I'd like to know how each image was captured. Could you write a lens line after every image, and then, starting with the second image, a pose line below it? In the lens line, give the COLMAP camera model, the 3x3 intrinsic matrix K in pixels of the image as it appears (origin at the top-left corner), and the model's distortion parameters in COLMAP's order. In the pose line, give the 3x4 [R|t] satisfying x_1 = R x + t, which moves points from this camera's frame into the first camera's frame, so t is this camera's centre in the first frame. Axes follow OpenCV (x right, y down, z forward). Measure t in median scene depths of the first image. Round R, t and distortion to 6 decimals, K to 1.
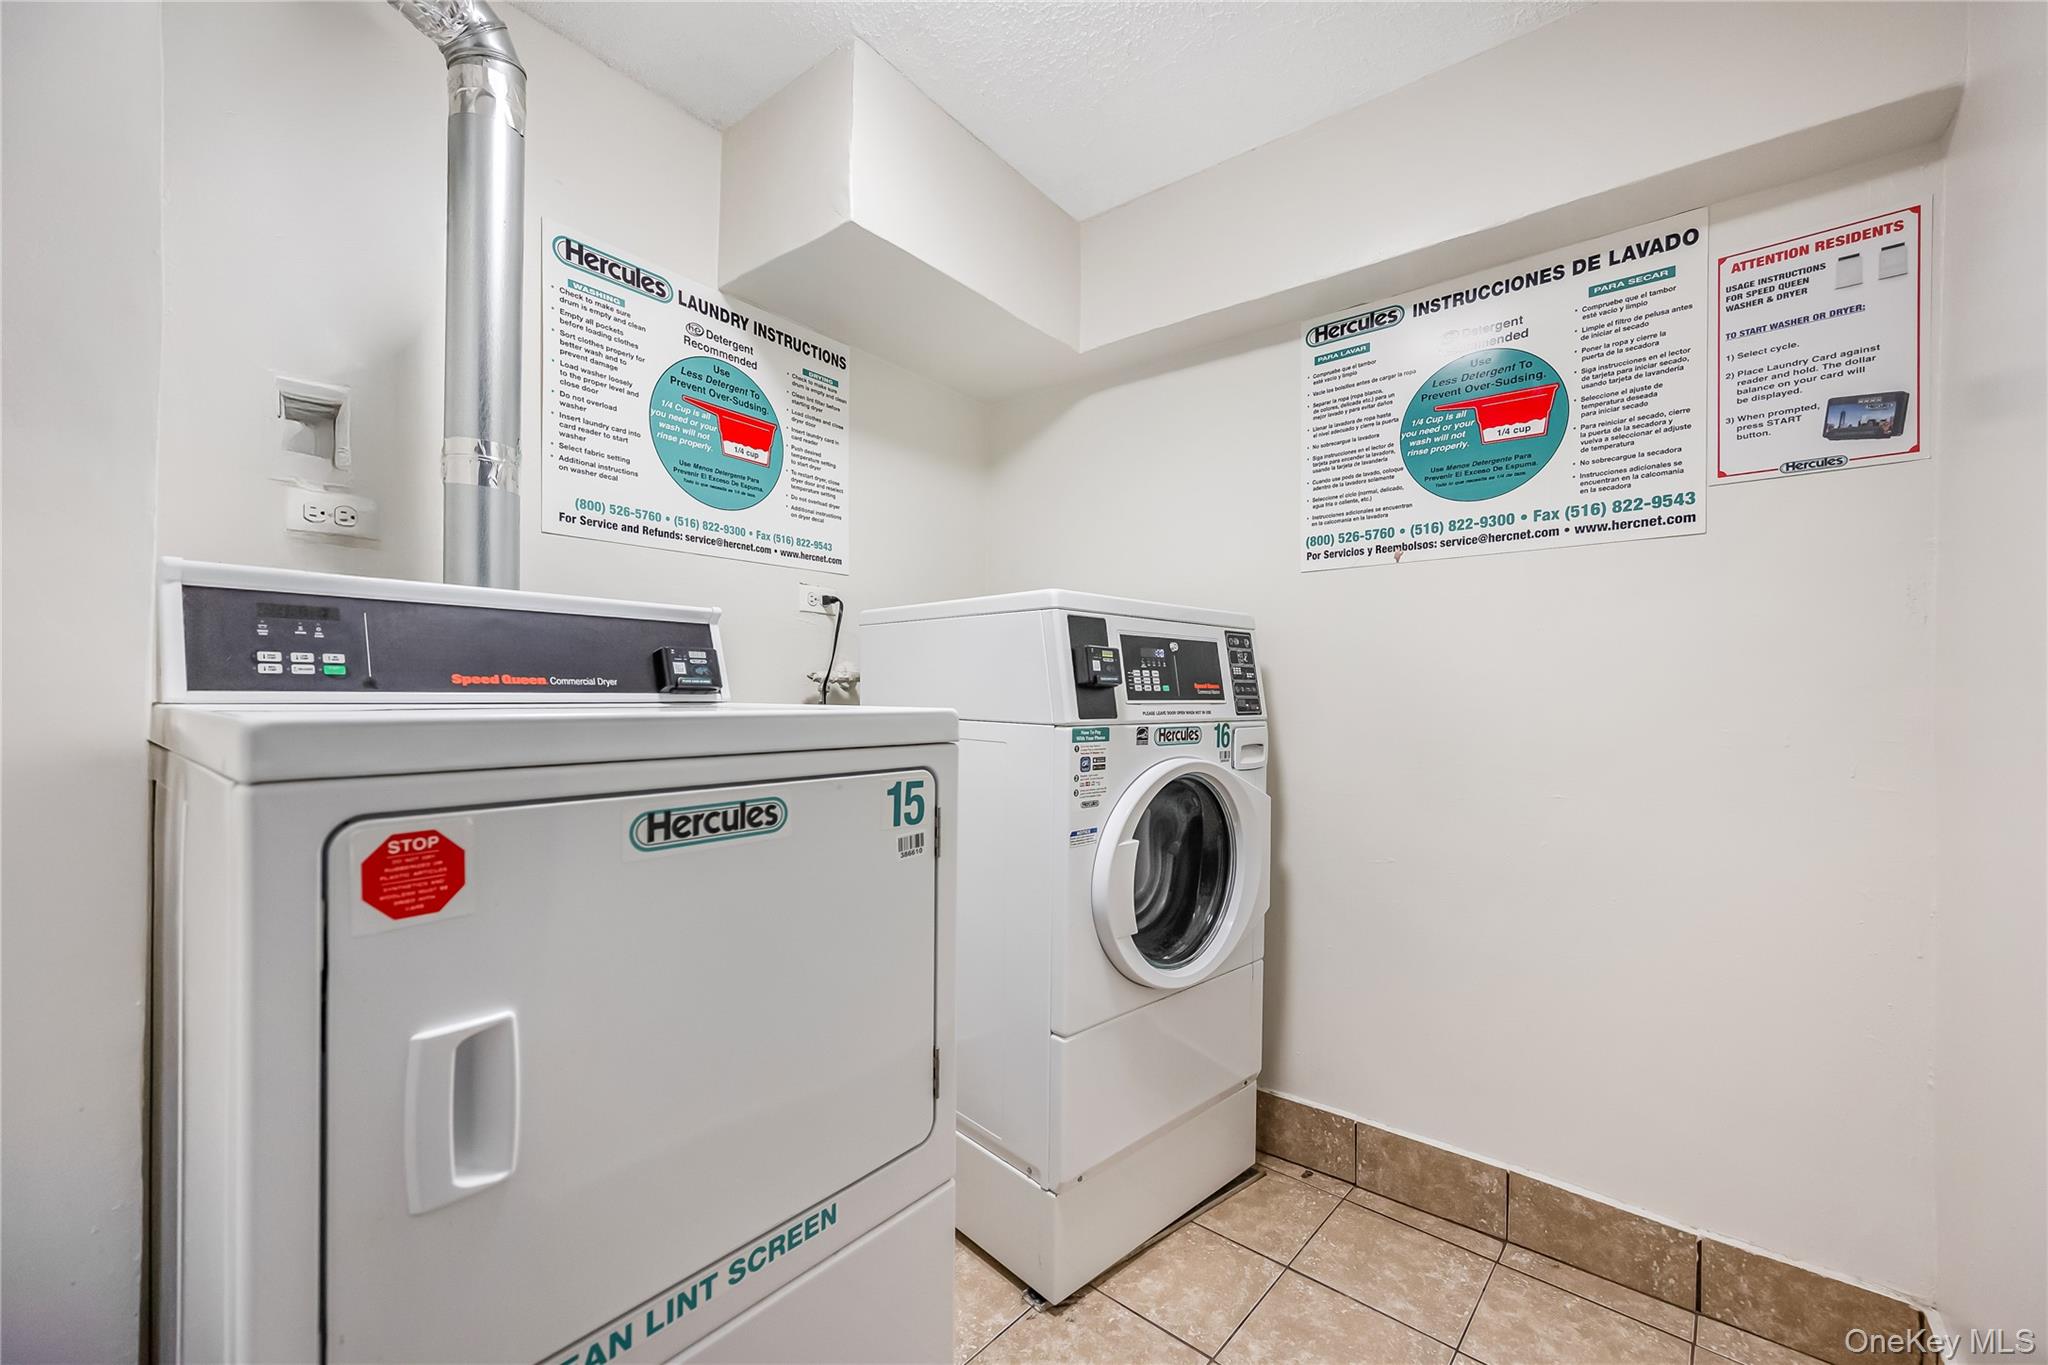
lens RADIAL K [[823.0, 0, 1020.1], [0, 823.0, 689.0], [0, 0, 1]] dist [0.000675, 0.000918]
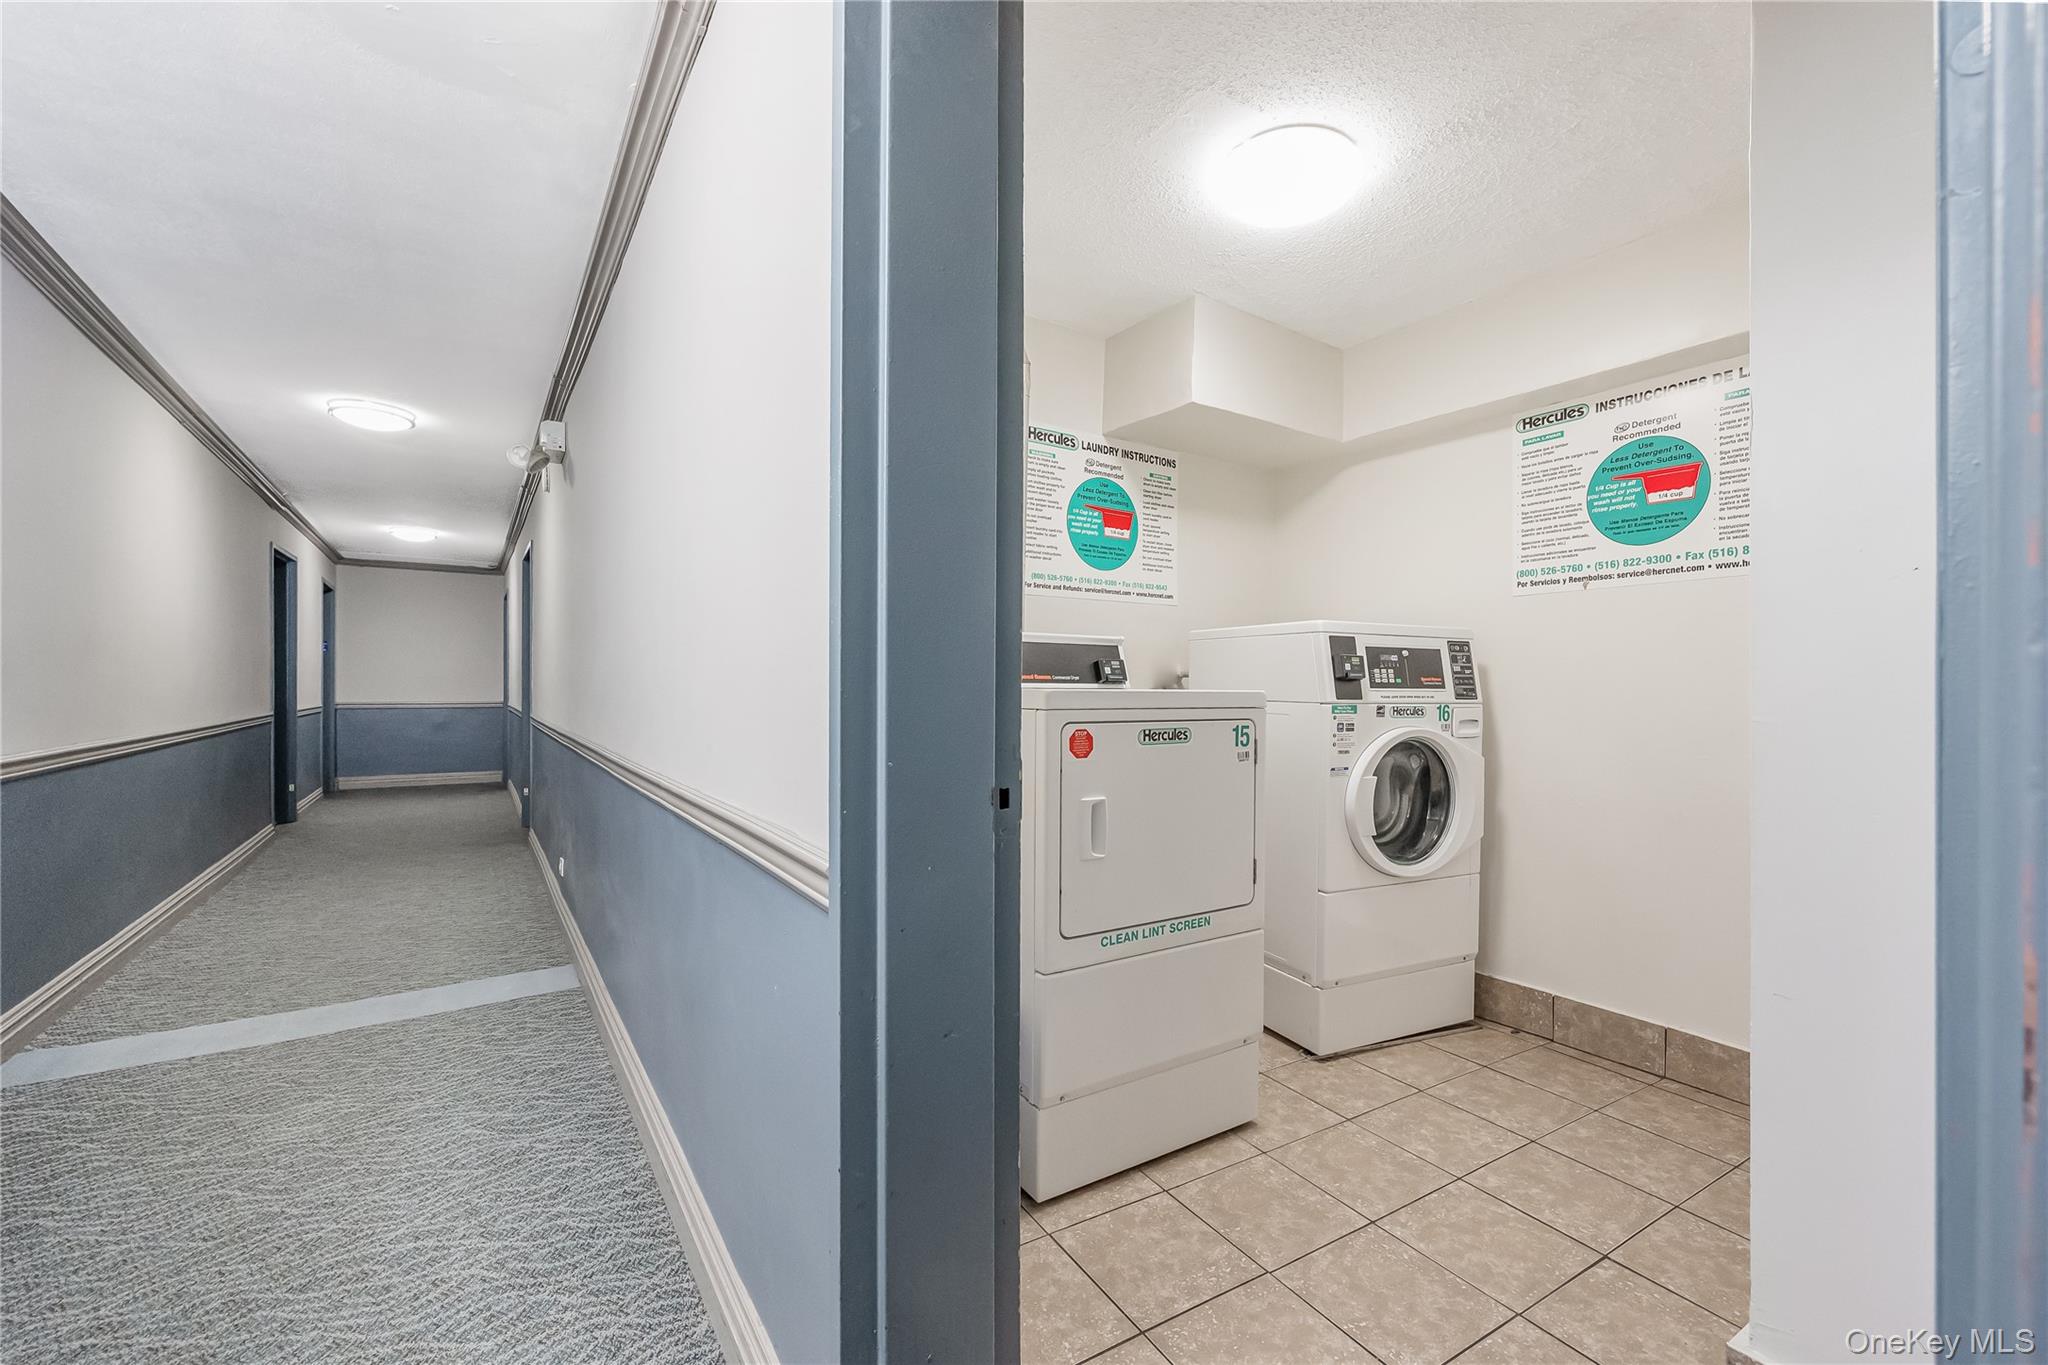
lens RADIAL K [[872.1, 0, 1016.3], [0, 872.1, 691.2], [0, 0, 1]] dist [-0.007238, -0.000061]
pose [[0.951958, 0.000832, -0.306228, -0.003423], [0.001271, 0.999977, 0.006669, 0.006757], [0.306227, -0.006738, 0.951935, -0.738354]]
